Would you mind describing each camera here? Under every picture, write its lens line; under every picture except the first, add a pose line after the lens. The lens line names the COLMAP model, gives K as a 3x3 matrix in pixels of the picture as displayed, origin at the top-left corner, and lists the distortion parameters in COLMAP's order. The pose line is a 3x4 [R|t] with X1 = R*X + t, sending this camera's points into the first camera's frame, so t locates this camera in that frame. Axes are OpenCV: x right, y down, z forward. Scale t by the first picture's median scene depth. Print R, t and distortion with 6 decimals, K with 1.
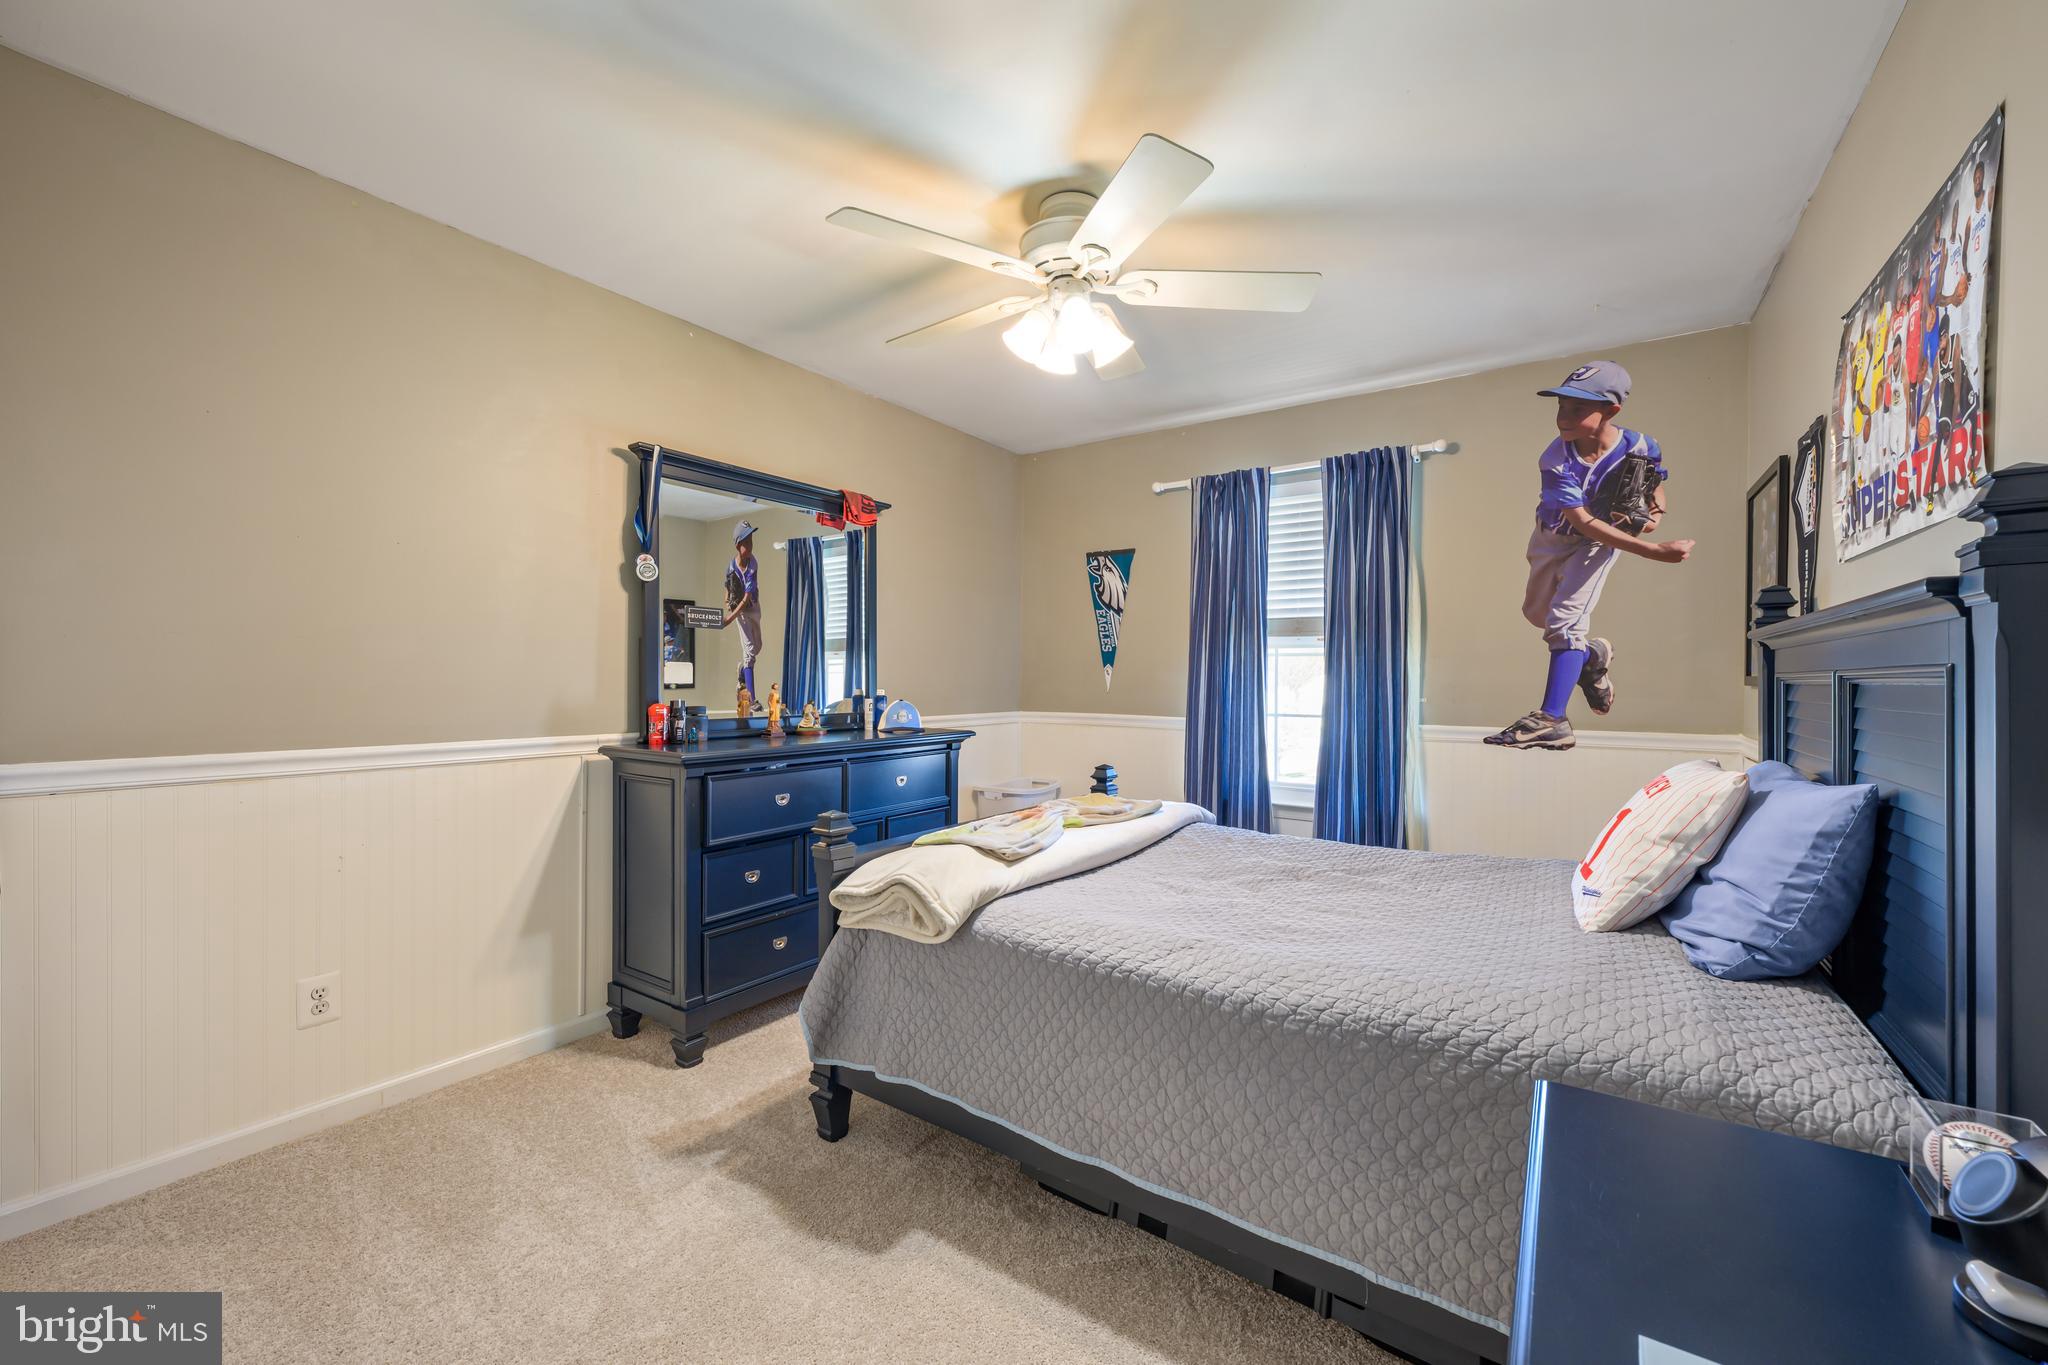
lens RADIAL K [[807.5, 0, 1024.0], [0, 807.5, 682.5], [0, 0, 1]] dist [-0.000107, 0.000144]
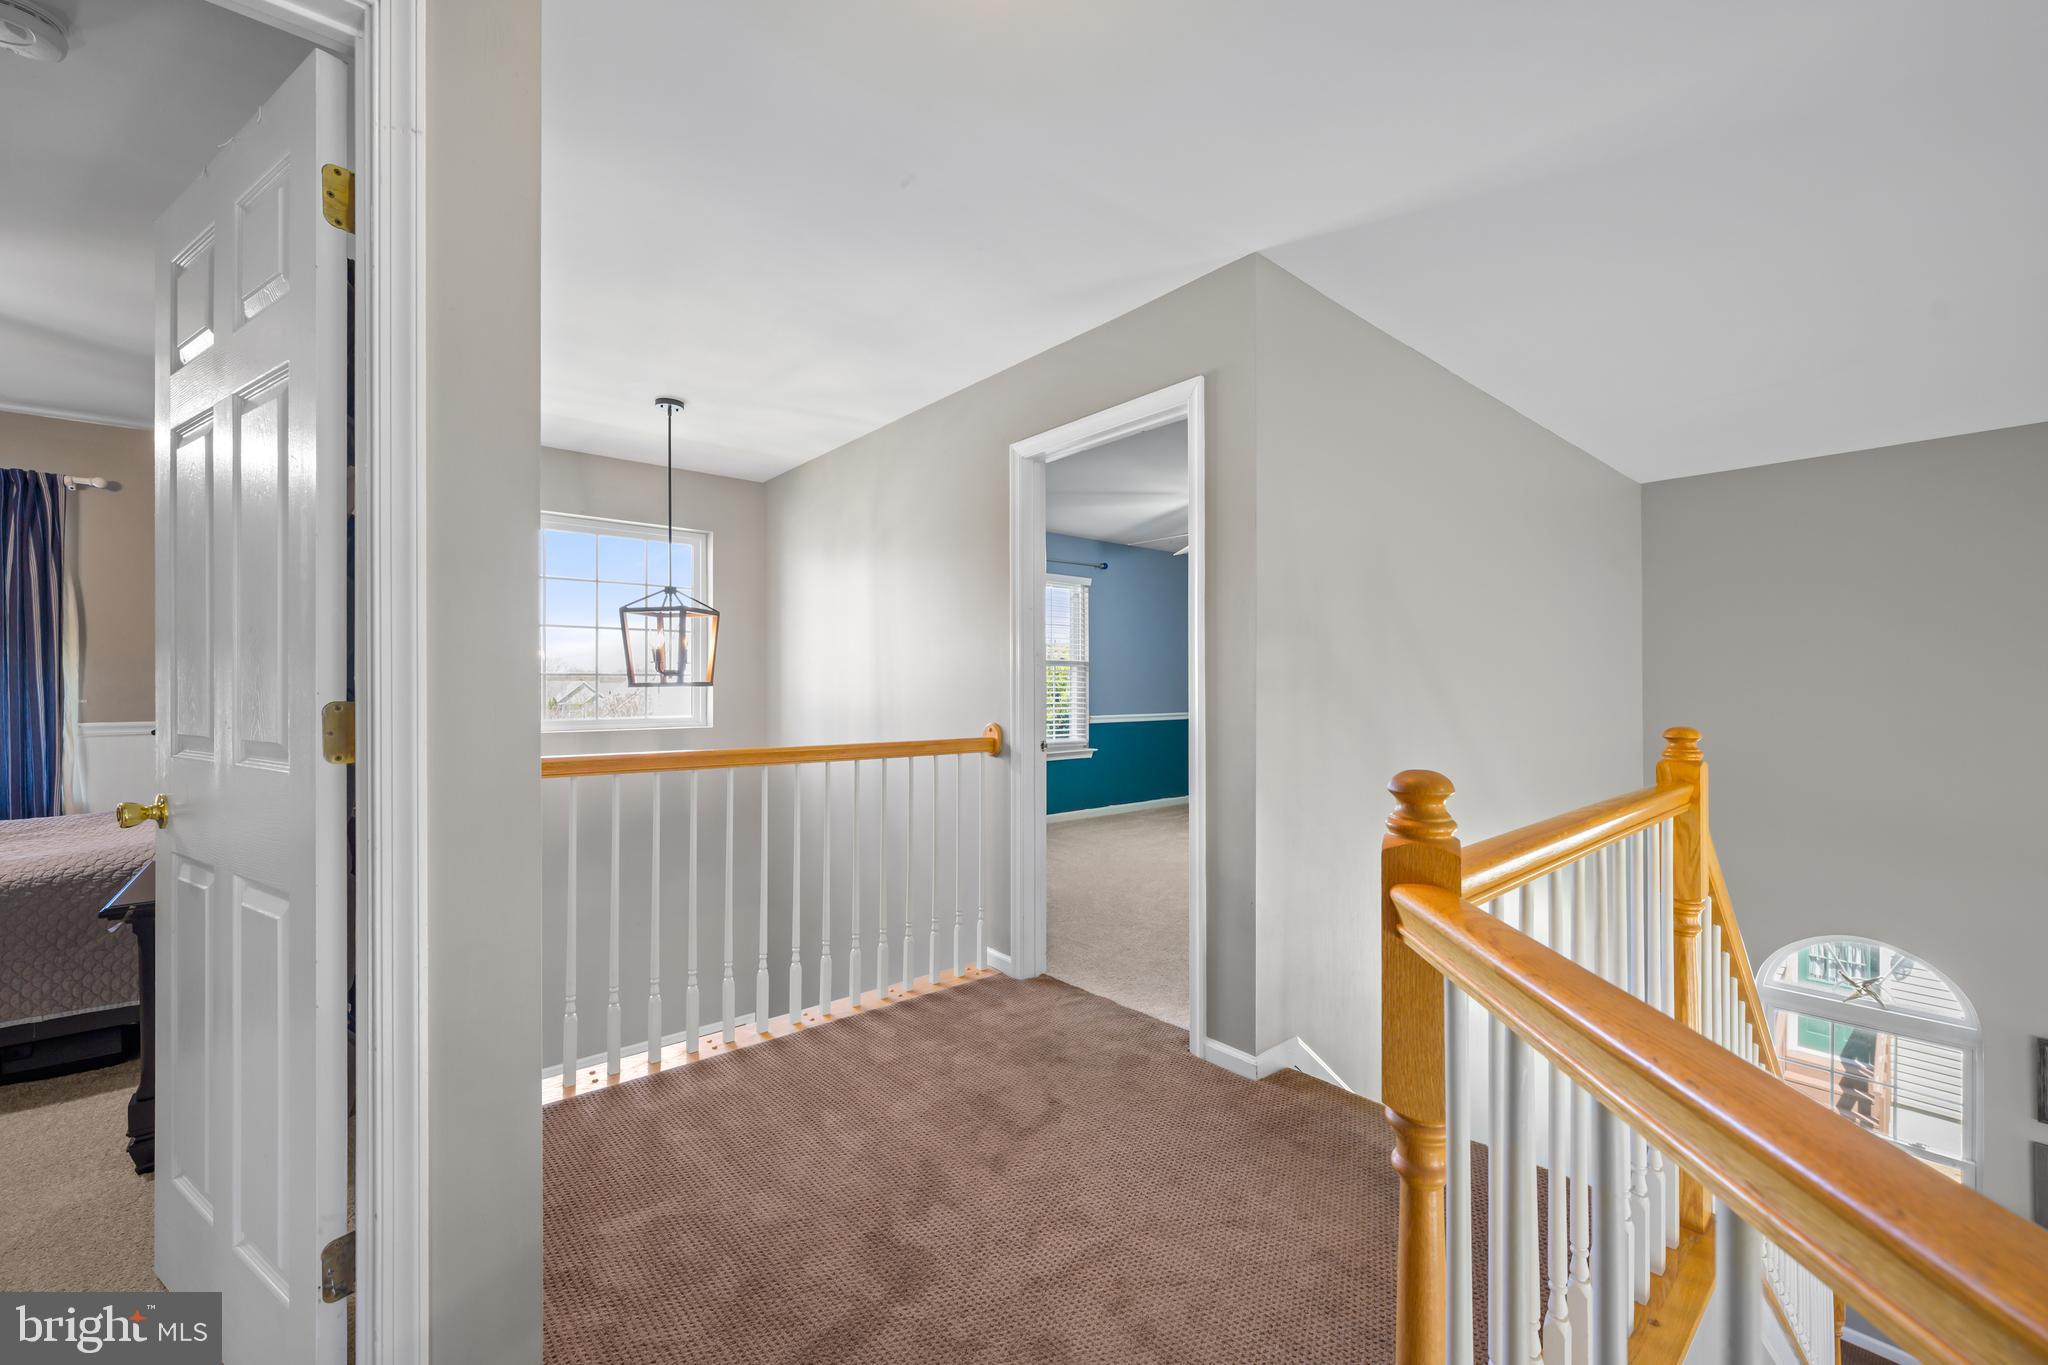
lens RADIAL K [[807.5, 0, 1024.0], [0, 807.5, 682.5], [0, 0, 1]] dist [-0.000107, 0.000144]
pose [[0.254644, -0.007738, 0.967004, -0.278958], [0.013466, 0.999899, 0.004455, 0.007560], [-0.966941, 0.011887, 0.254723, -0.595070]]
